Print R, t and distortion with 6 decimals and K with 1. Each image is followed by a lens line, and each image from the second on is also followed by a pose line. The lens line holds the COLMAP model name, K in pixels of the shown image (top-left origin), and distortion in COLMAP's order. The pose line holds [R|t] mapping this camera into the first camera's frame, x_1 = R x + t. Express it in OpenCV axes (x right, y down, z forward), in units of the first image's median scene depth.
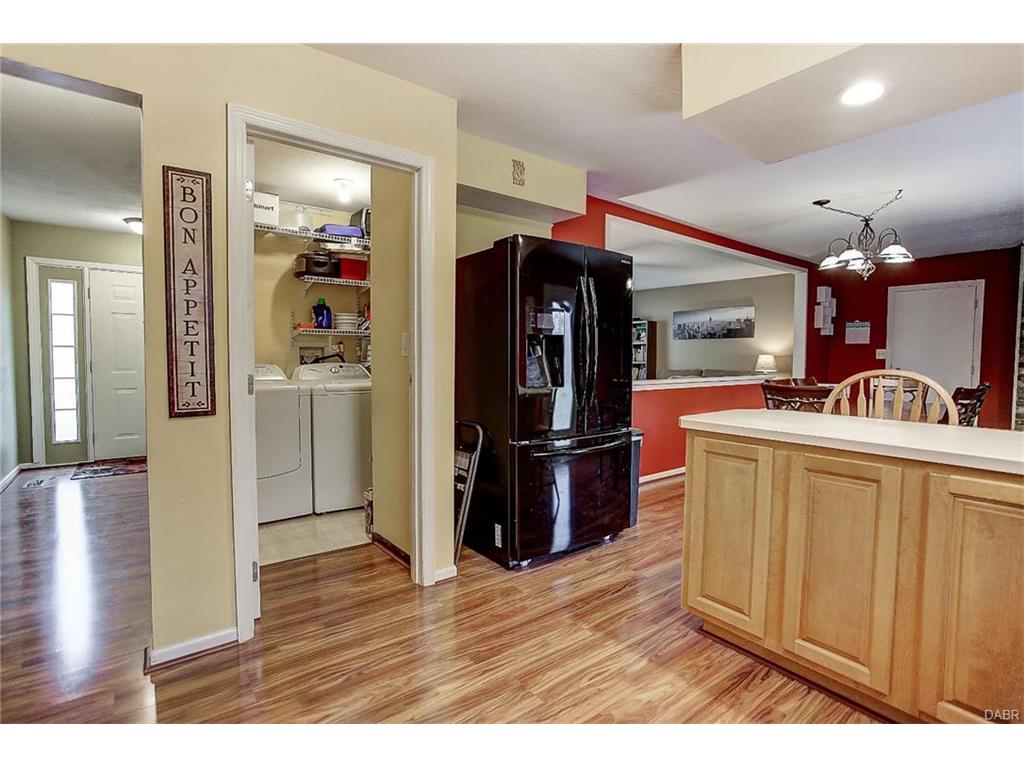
lens RADIAL K [[504.6, 0, 514.2], [0, 504.6, 377.2], [0, 0, 1]] dist [-0.061146, 0.028762]
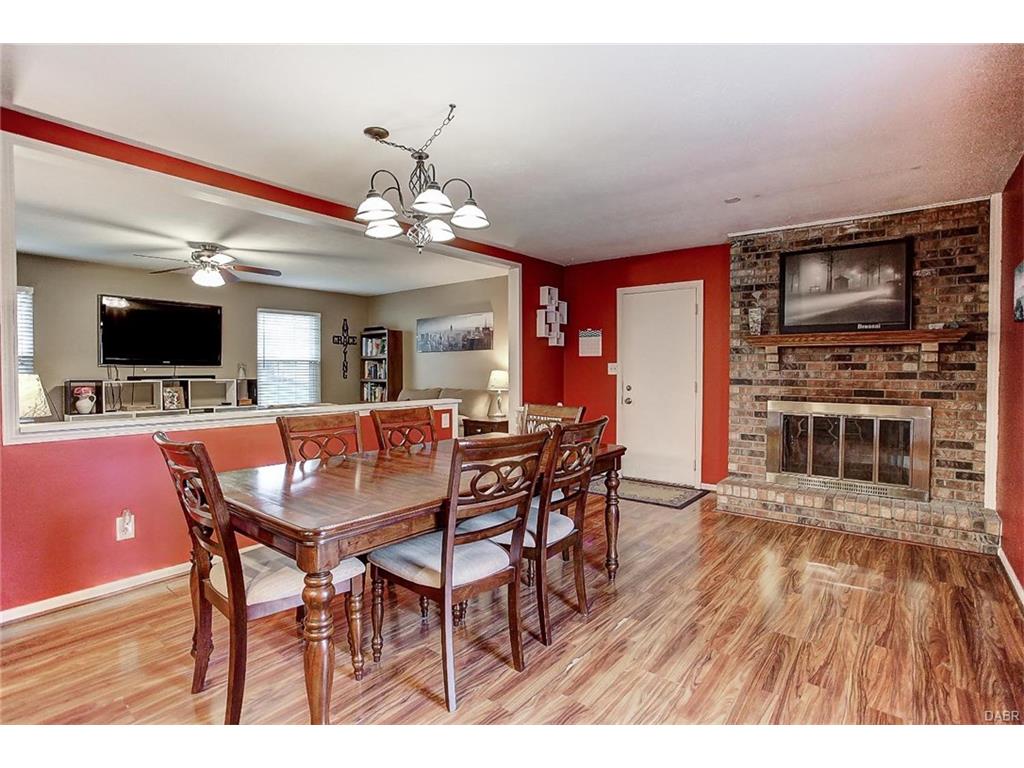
lens RADIAL K [[504.6, 0, 514.2], [0, 504.6, 377.2], [0, 0, 1]] dist [-0.061146, 0.028762]
pose [[0.973249, -0.010888, 0.229496, 0.383048], [0.017095, 0.999539, -0.025075, -0.014084], [-0.229118, 0.028327, 0.972986, 0.207928]]
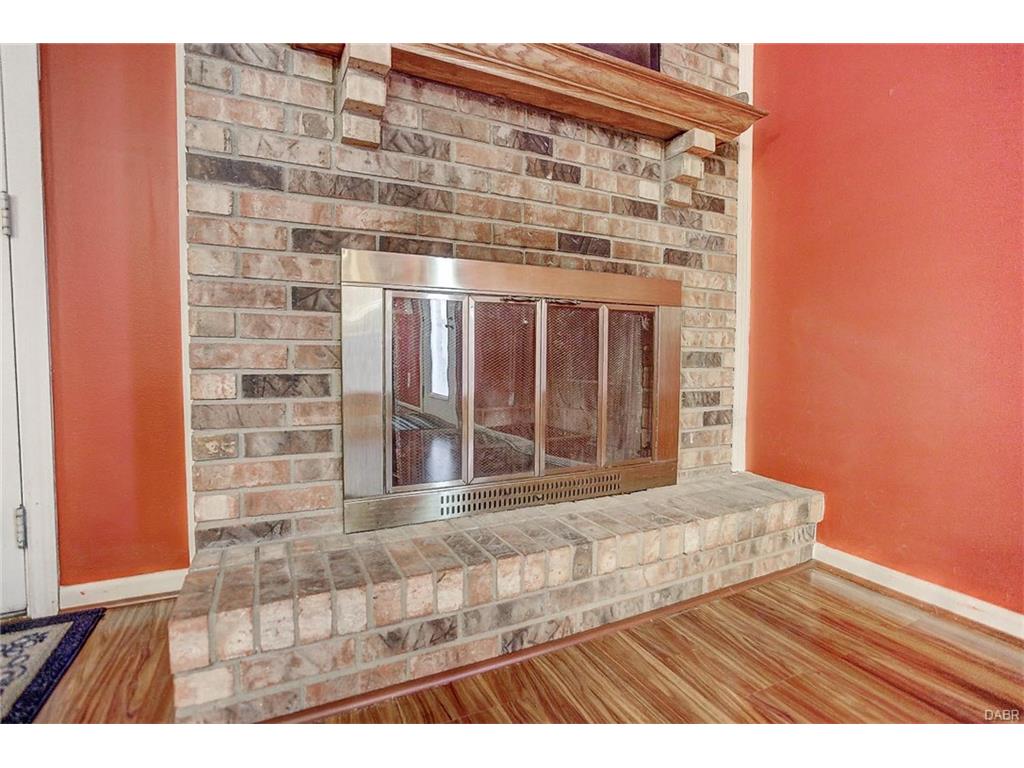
lens RADIAL K [[504.6, 0, 514.2], [0, 504.6, 377.2], [0, 0, 1]] dist [-0.061146, 0.028762]
pose [[0.208307, -0.057197, 0.976390, 0.679366], [0.041551, 0.997905, 0.049593, 0.045562], [-0.977180, 0.030240, 0.210247, 0.657057]]
